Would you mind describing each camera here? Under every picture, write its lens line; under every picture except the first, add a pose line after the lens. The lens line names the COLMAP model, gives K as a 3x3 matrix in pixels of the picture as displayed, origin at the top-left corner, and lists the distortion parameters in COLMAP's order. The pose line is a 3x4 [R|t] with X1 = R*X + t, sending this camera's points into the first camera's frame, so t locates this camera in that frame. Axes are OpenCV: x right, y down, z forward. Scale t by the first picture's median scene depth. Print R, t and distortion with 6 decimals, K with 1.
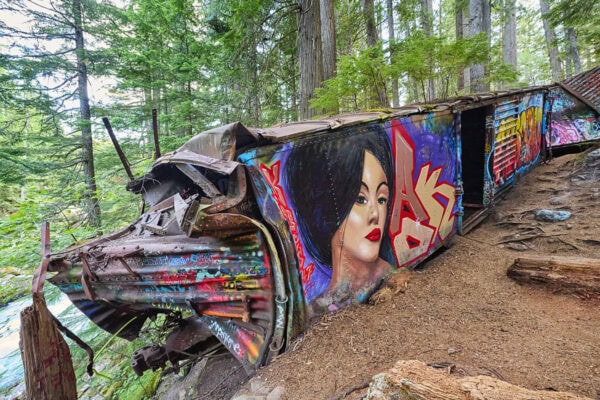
lens RADIAL K [[238.9, 0, 300.0], [0, 238.9, 200.0], [0, 0, 1]] dist [0.001179, 0.000558]
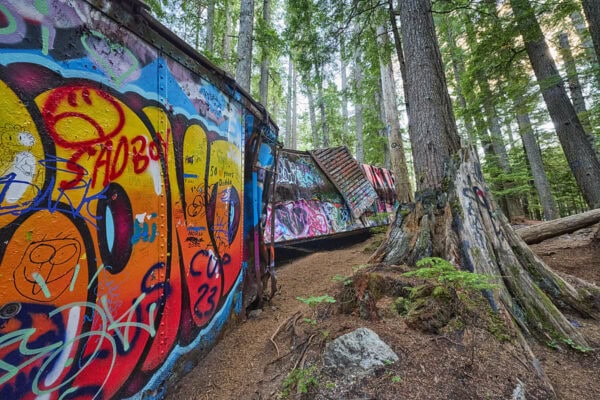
lens RADIAL K [[238.9, 0, 300.0], [0, 238.9, 200.0], [0, 0, 1]] dist [0.001179, 0.000558]
pose [[0.745009, 0.163055, 0.646818, 1.862873], [-0.015096, 0.973537, -0.228029, -0.526210], [-0.666883, 0.160120, 0.727756, 1.554094]]
